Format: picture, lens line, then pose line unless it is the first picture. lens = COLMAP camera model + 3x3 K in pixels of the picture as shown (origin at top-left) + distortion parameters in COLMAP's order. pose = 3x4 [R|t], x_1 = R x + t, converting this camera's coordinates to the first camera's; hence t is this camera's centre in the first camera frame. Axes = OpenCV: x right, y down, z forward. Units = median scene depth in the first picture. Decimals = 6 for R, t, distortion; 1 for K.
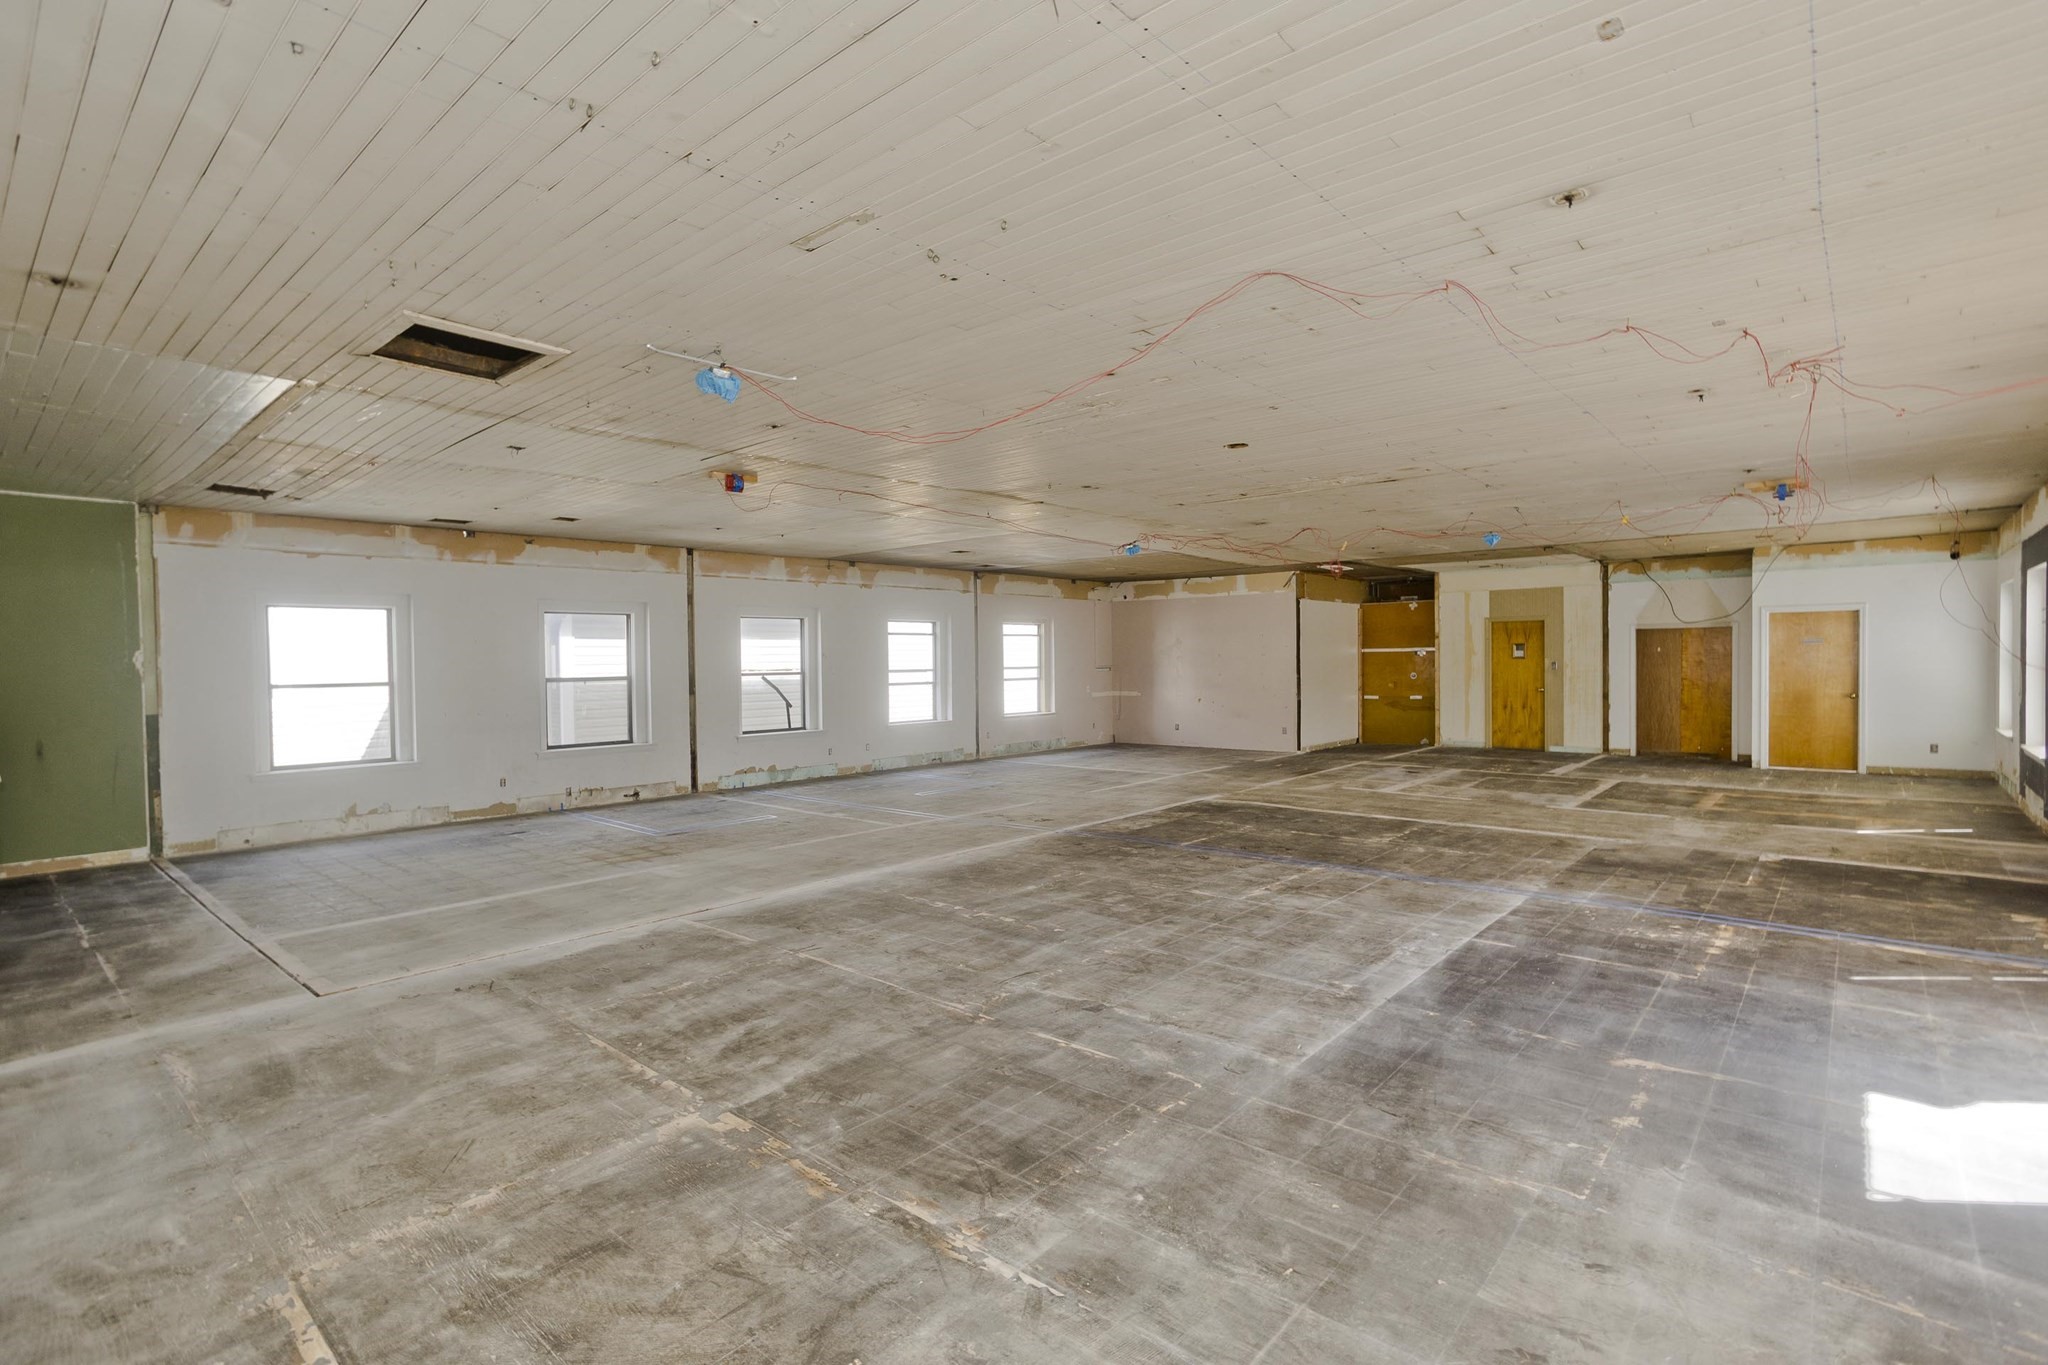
lens RADIAL K [[981.3, 0, 1026.7], [0, 981.3, 680.4], [0, 0, 1]] dist [-0.048913, 0.030842]
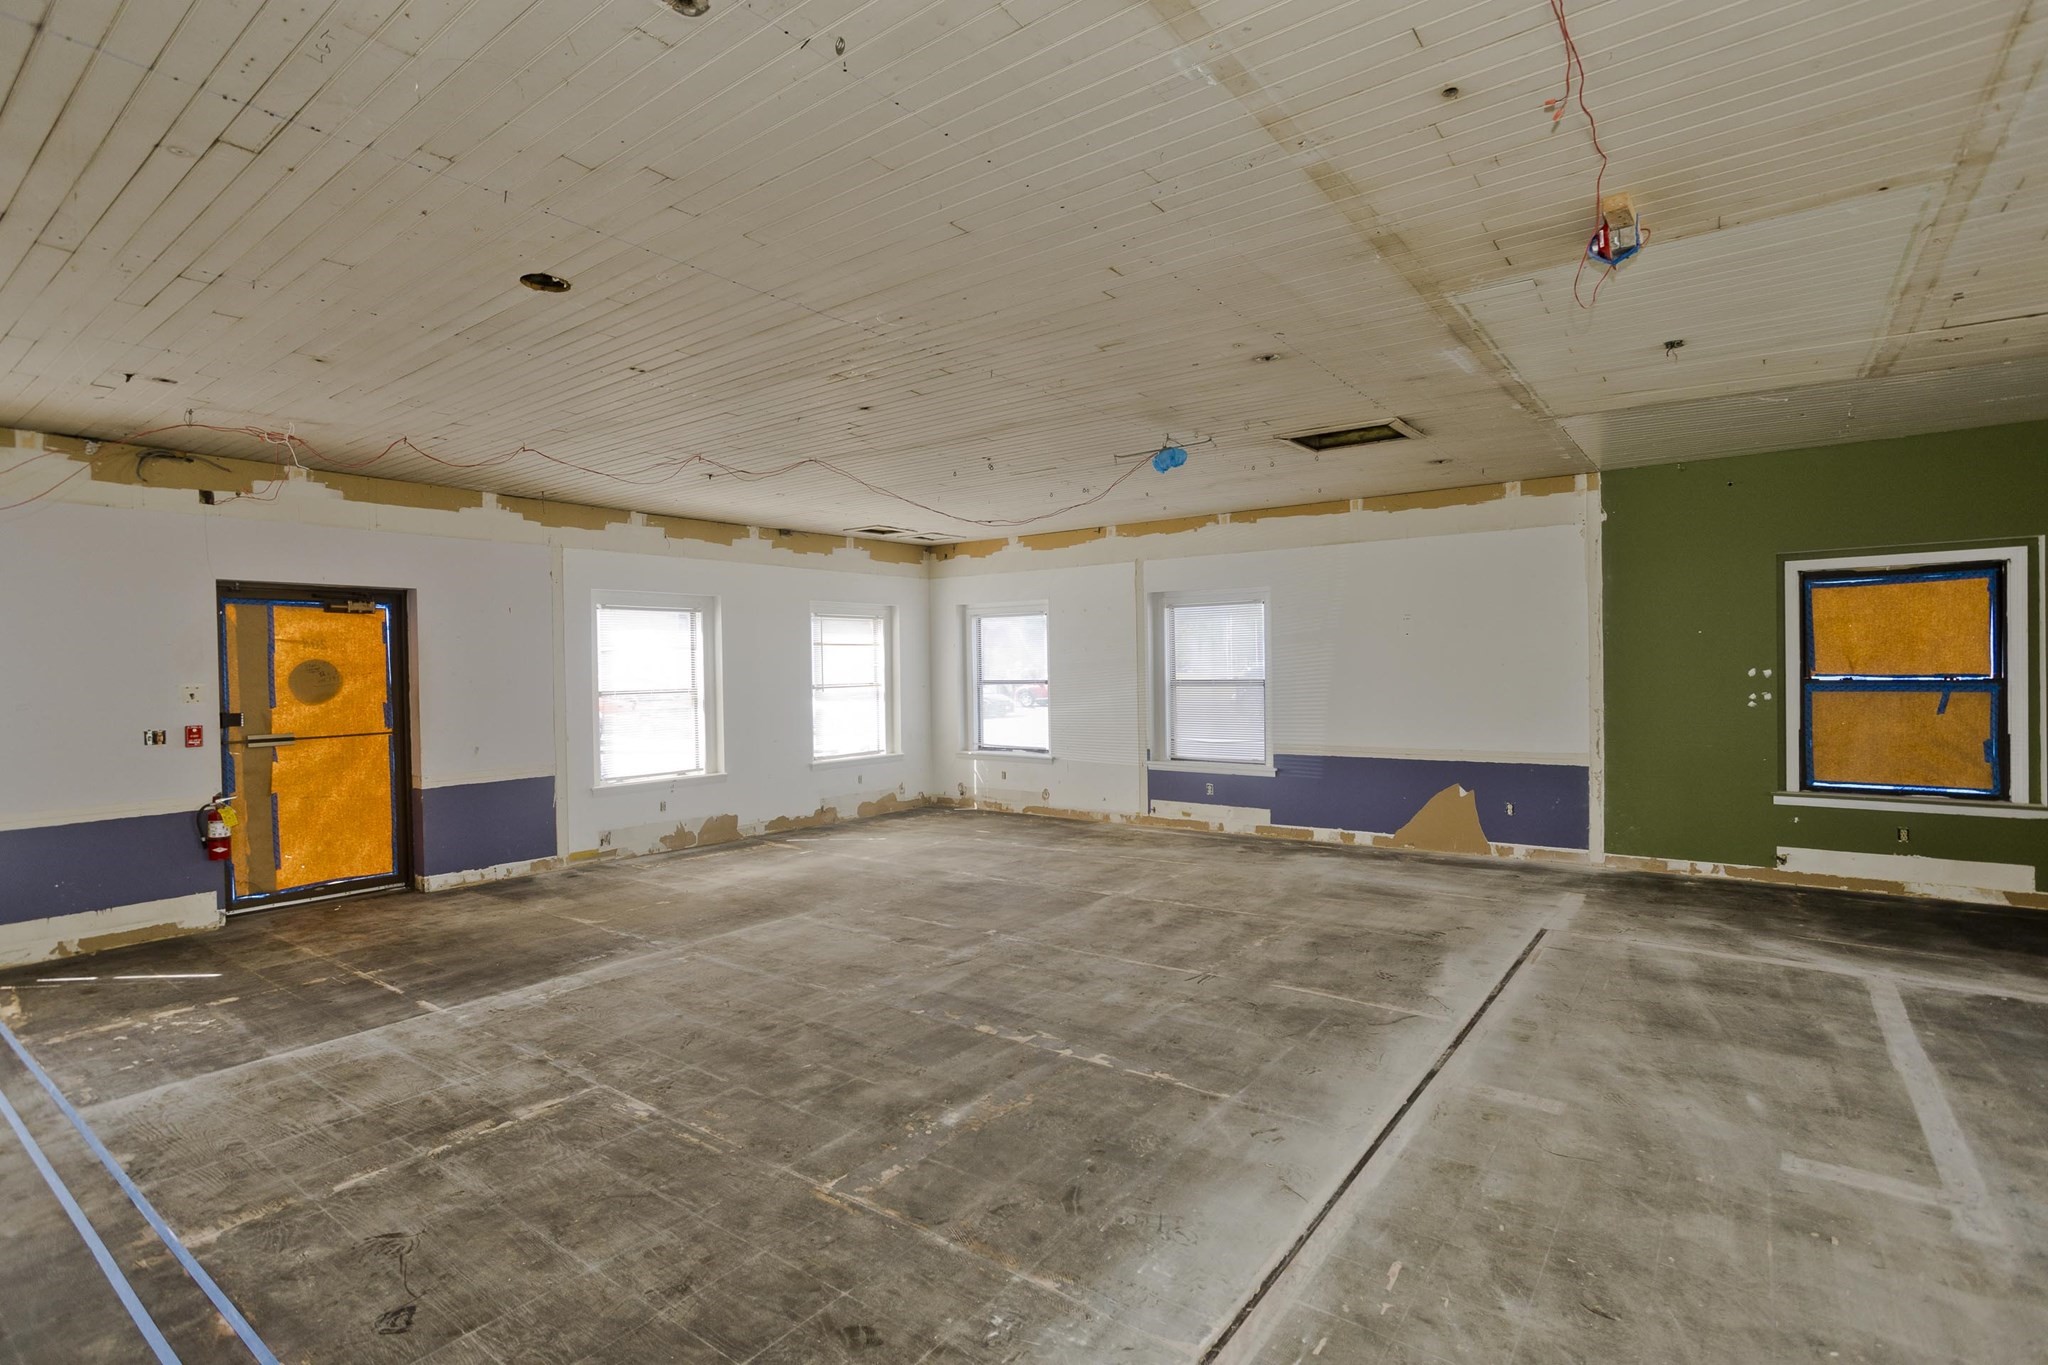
lens RADIAL K [[981.3, 0, 1024.9], [0, 981.3, 679.3], [0, 0, 1]] dist [-0.048913, 0.030842]
pose [[-0.997051, 0.030009, -0.070636, -0.002598], [0.027427, 0.998930, 0.037246, -0.019166], [0.071679, 0.035199, -0.996807, 0.841861]]
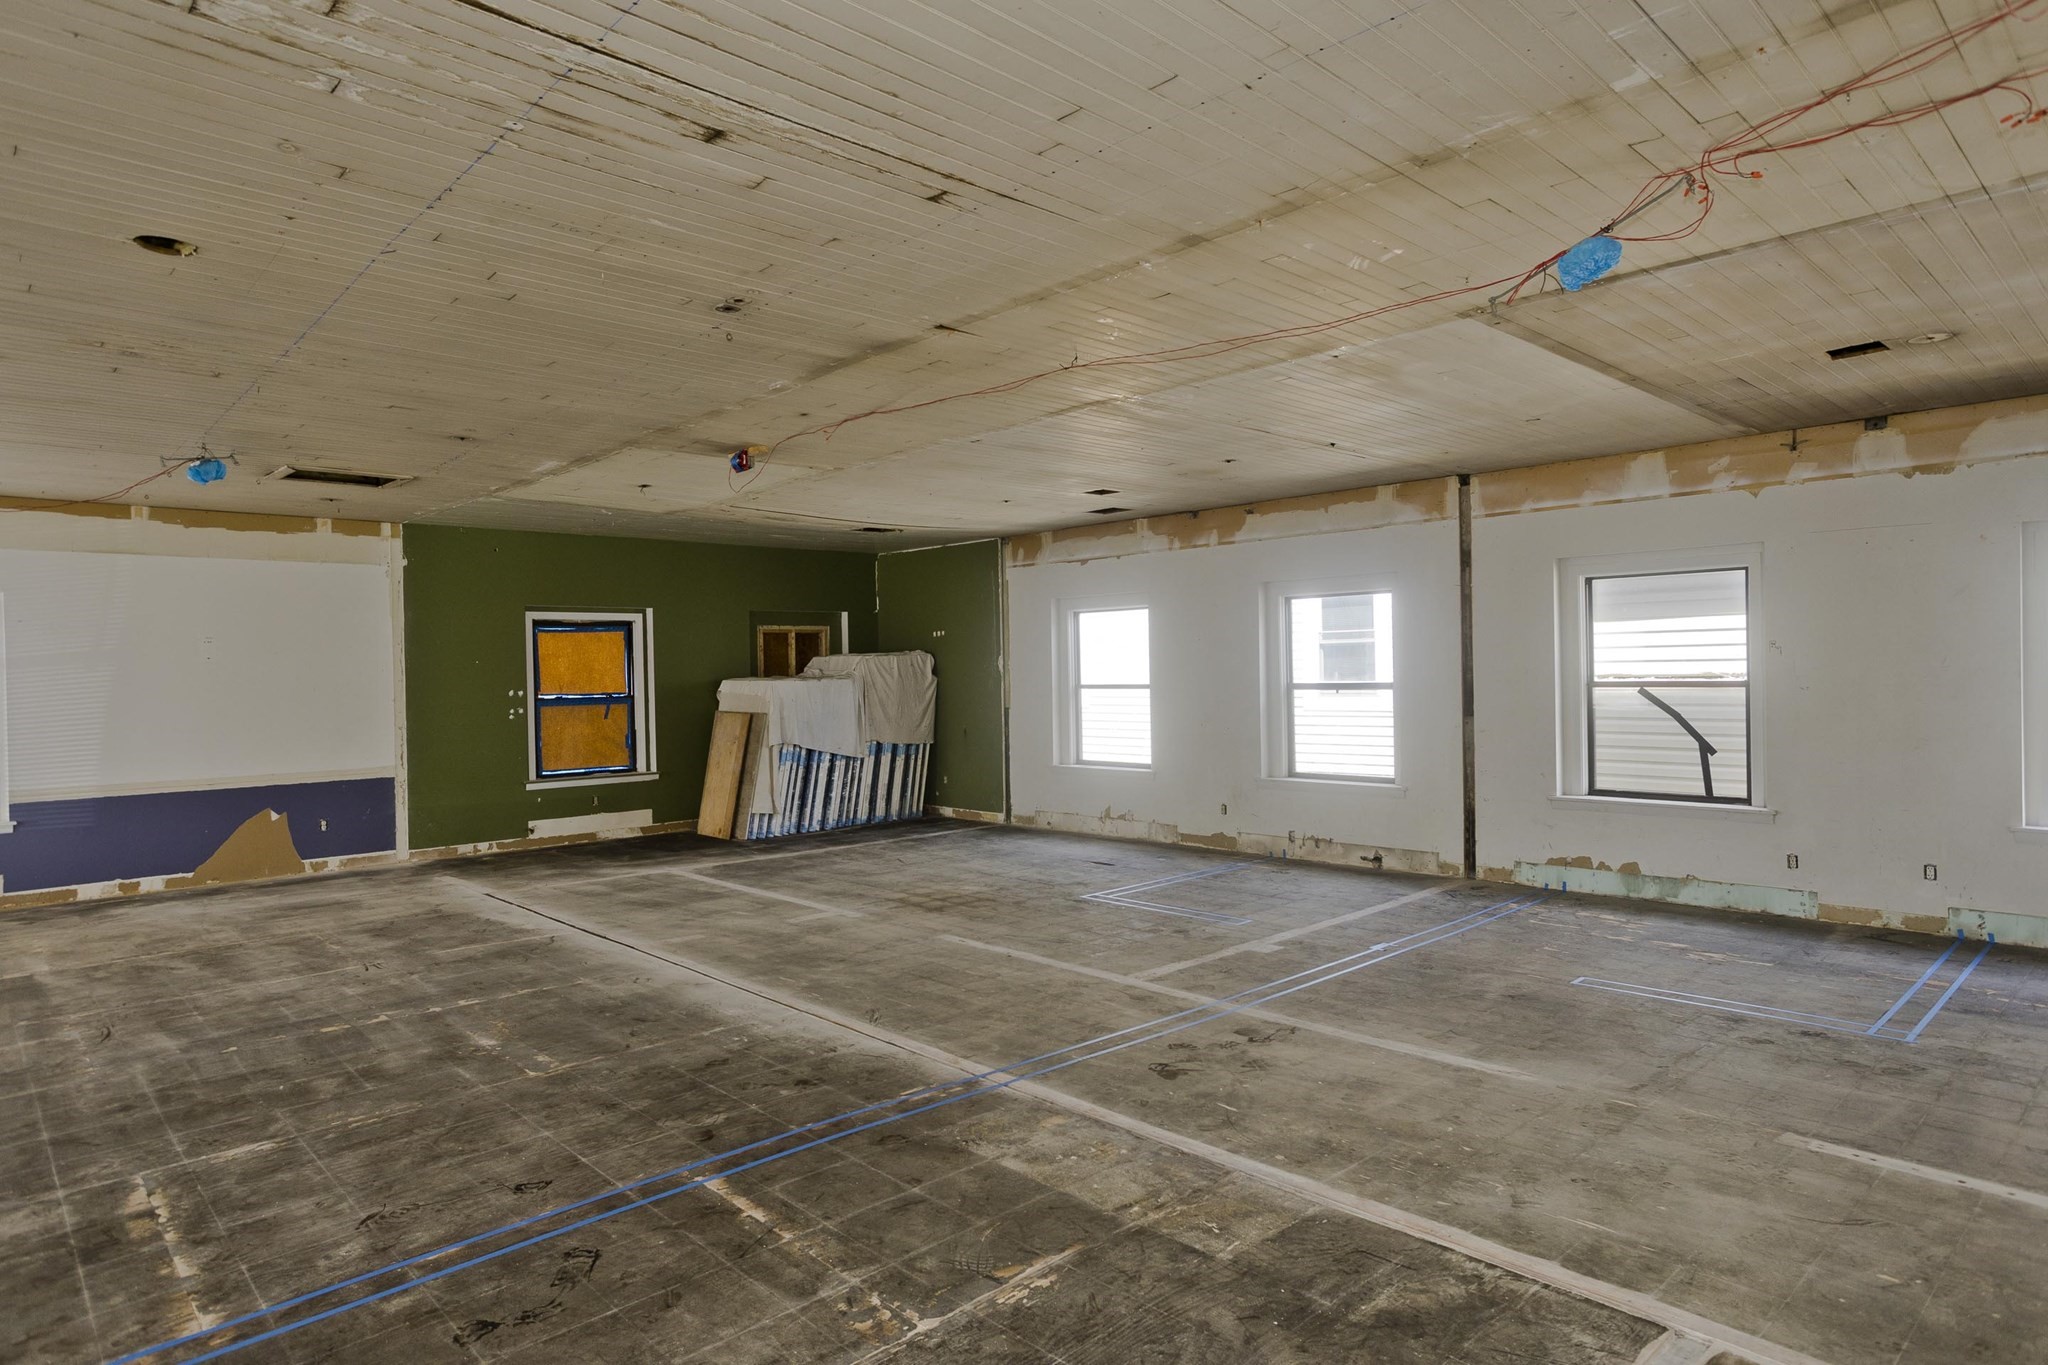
lens RADIAL K [[1172.1, 0, 1026.7], [0, 1172.1, 675.6], [0, 0, 1]] dist [-0.041300, 0.035130]
pose [[-0.096461, 0.018739, -0.995160, 0.400414], [-0.003528, 0.999810, 0.019169, -0.023269], [0.995331, 0.005360, -0.096376, 0.797243]]
